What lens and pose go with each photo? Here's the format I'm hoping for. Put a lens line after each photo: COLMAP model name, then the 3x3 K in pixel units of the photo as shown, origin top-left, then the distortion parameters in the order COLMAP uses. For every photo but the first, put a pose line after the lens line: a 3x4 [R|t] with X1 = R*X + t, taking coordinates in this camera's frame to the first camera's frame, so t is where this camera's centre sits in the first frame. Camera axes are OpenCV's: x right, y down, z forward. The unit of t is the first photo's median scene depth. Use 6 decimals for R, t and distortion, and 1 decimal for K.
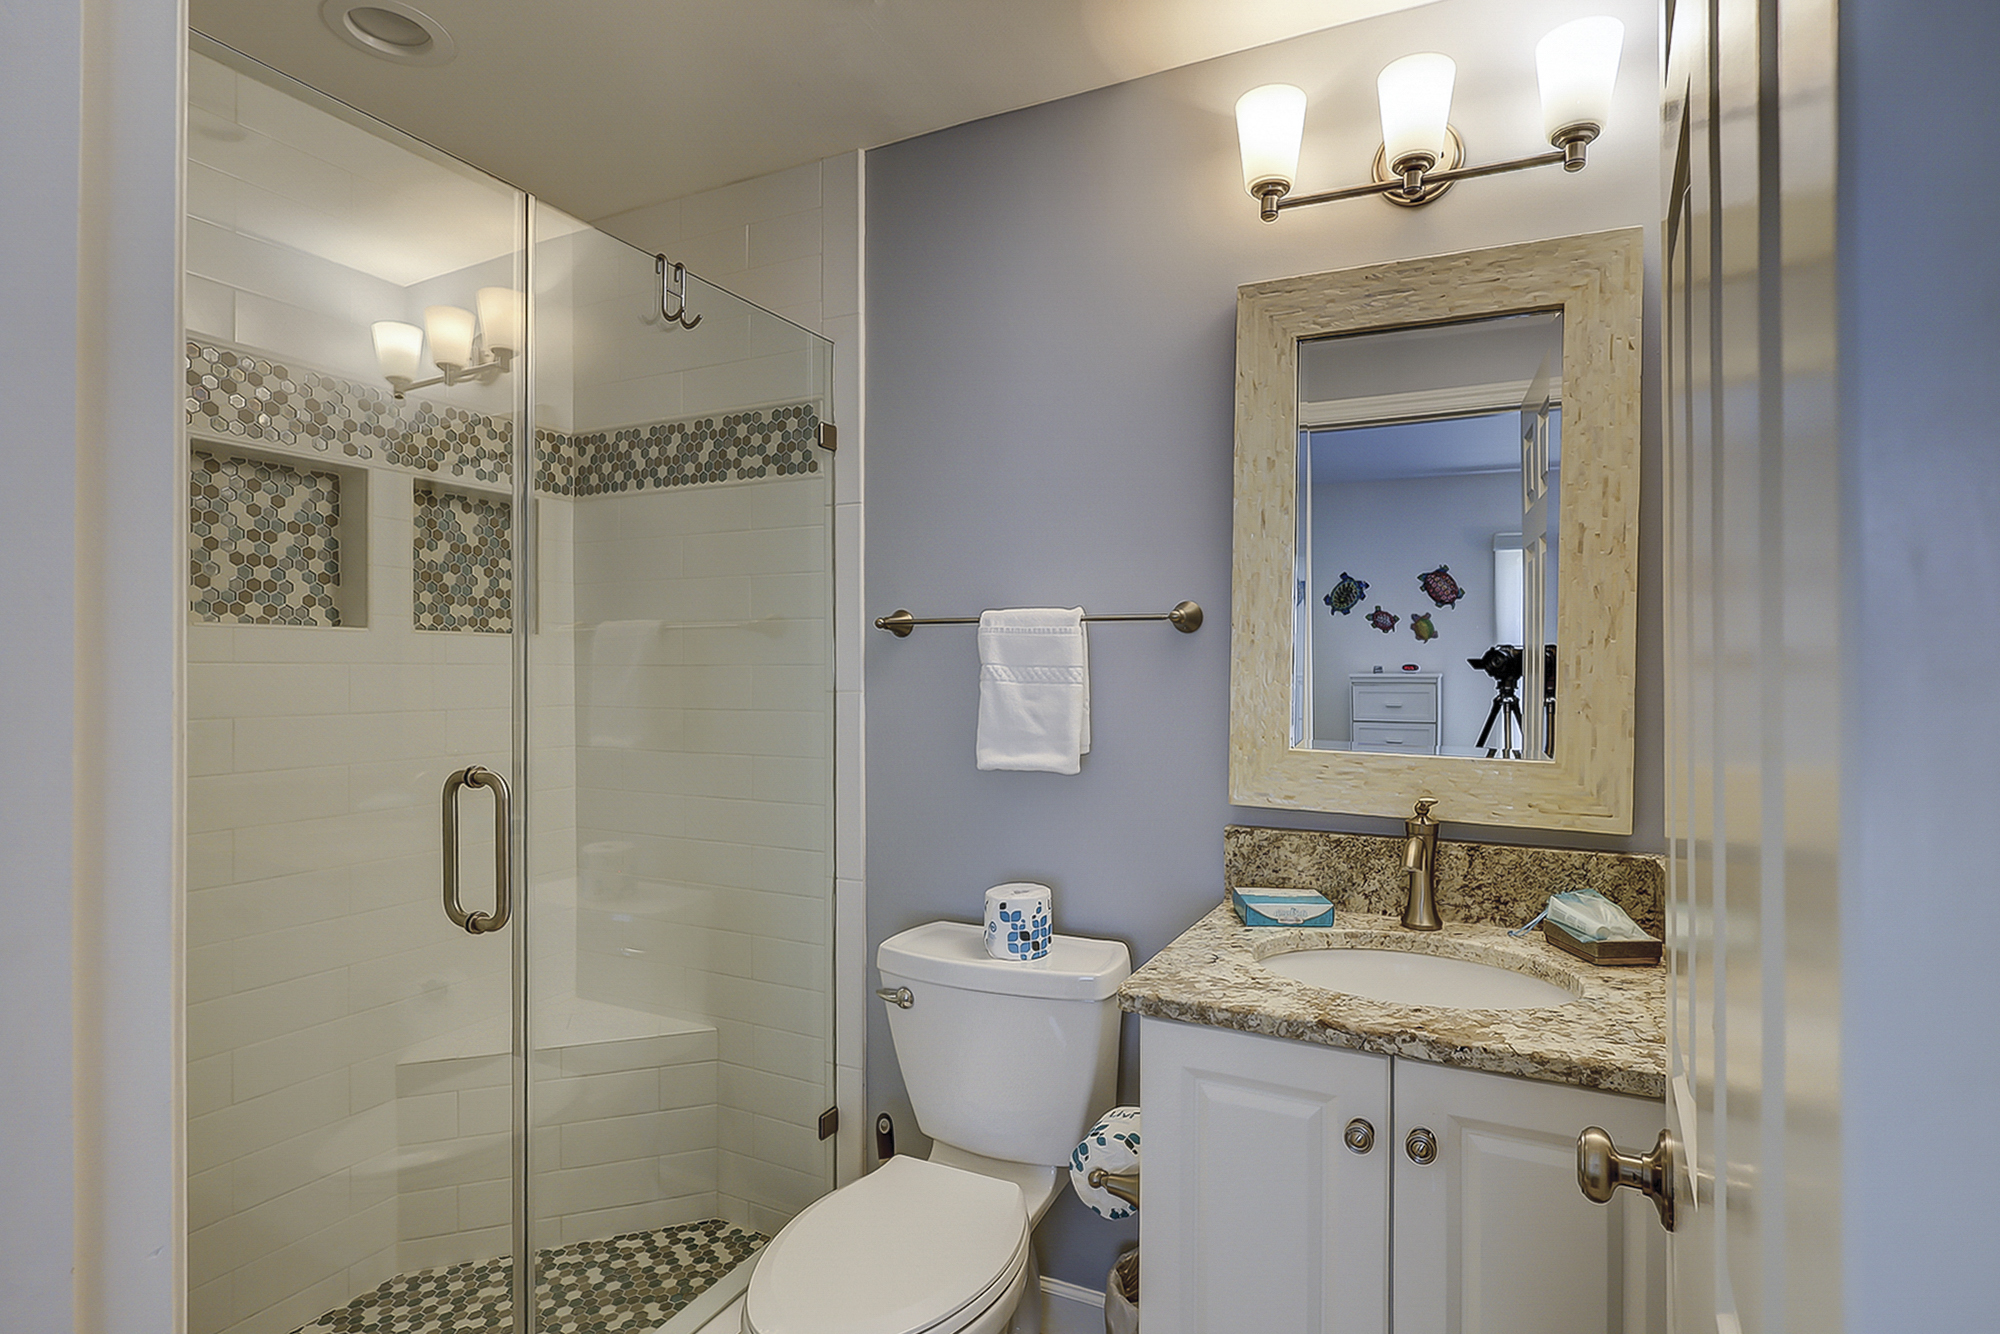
lens RADIAL K [[1000.6, 0, 1000.0], [0, 1000.6, 667.0], [0, 0, 1]] dist [0.000259, 0.000169]
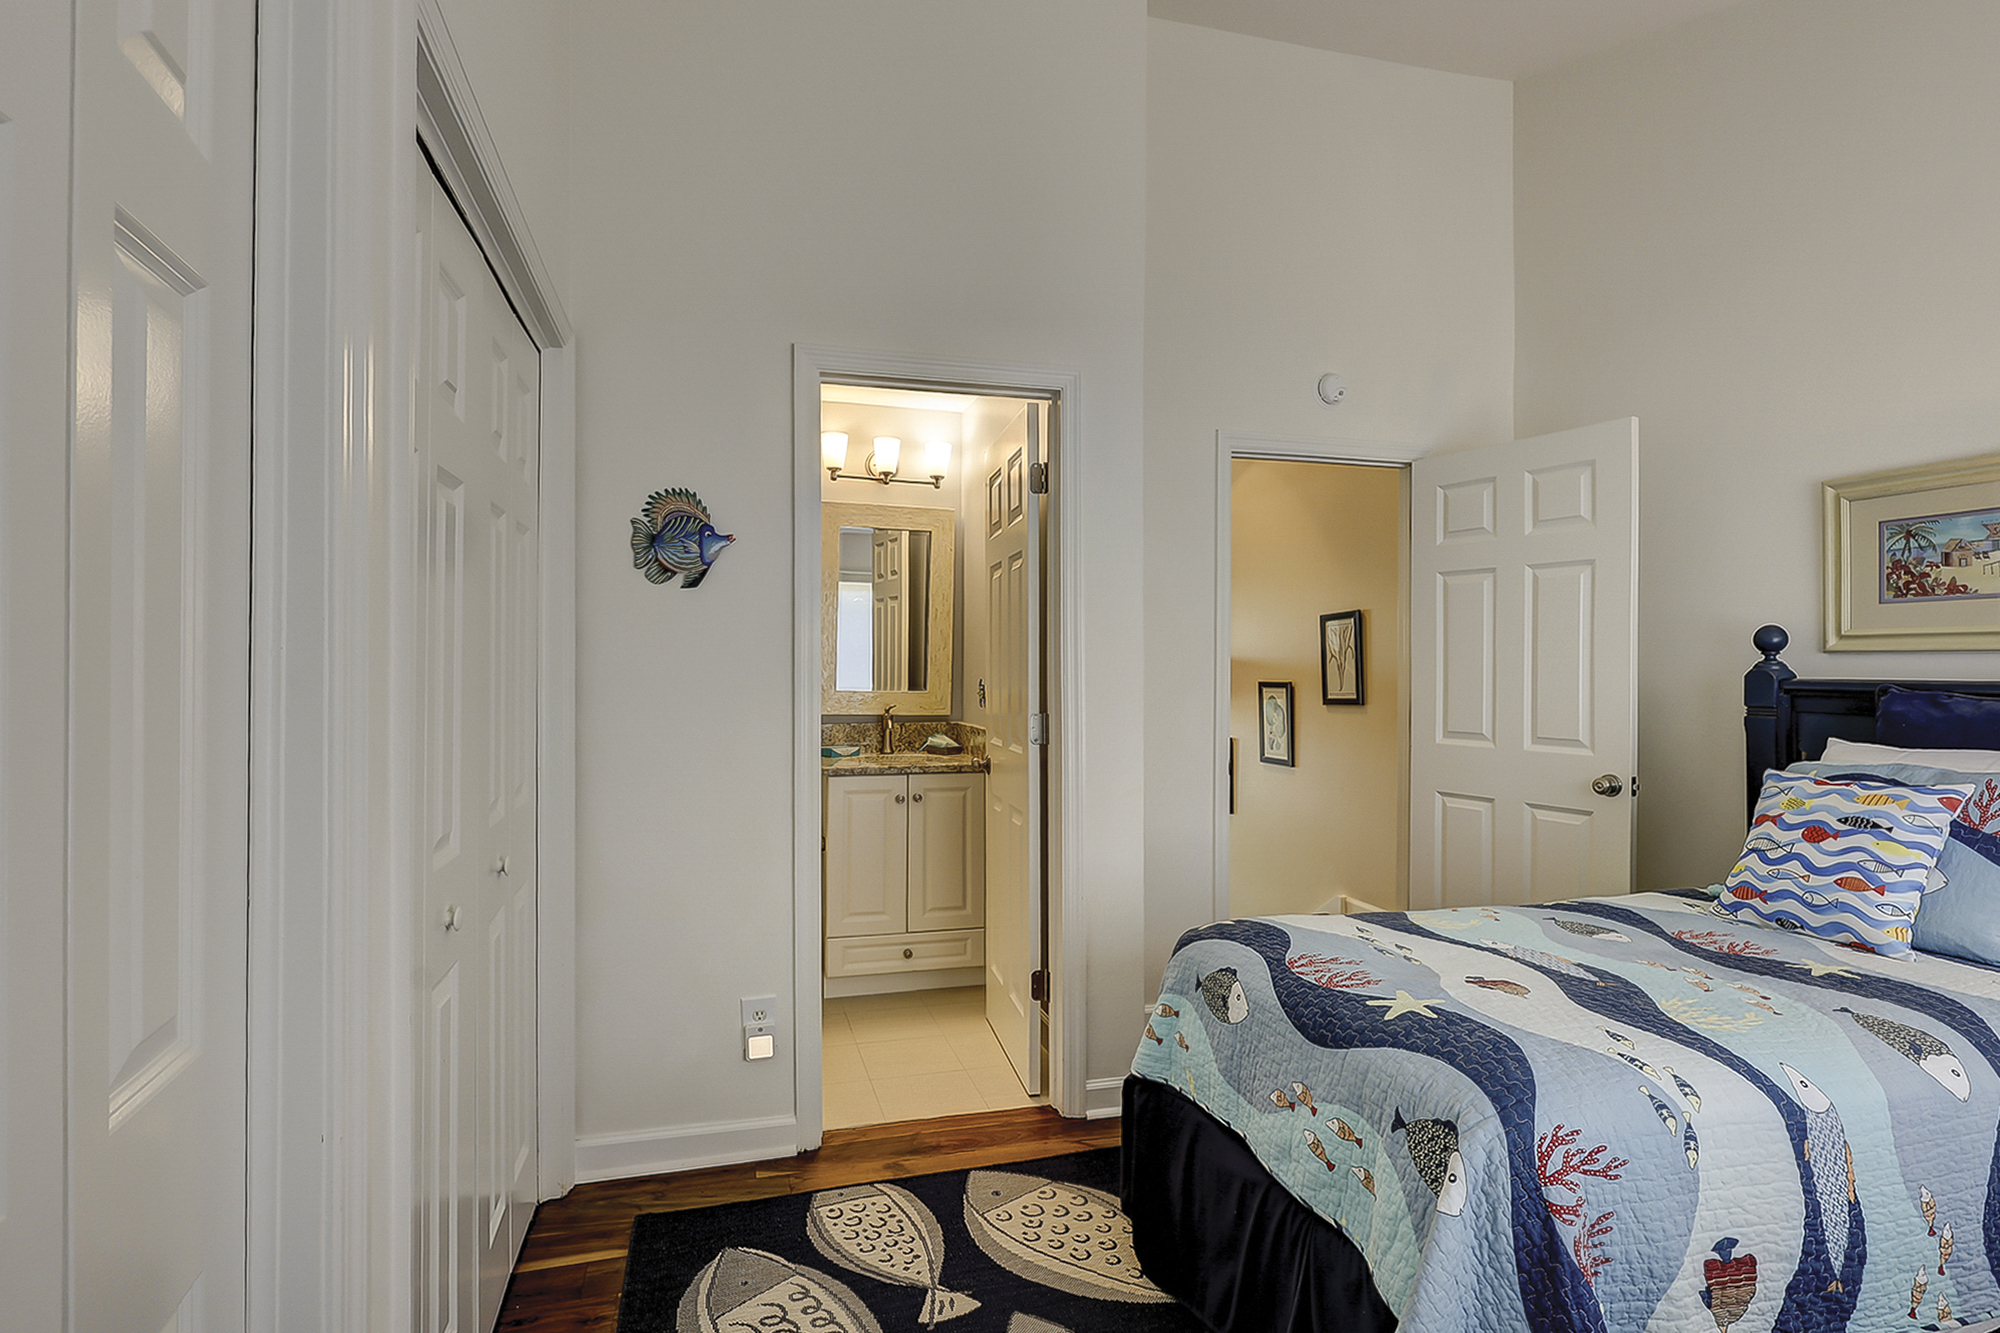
lens RADIAL K [[1000.6, 0, 1000.0], [0, 1000.6, 666.5], [0, 0, 1]] dist [0.000259, 0.000169]
pose [[0.745390, -0.010547, 0.666546, -1.239448], [-0.000345, 0.999869, 0.016208, -0.021736], [-0.666629, -0.012311, 0.745288, -1.308780]]
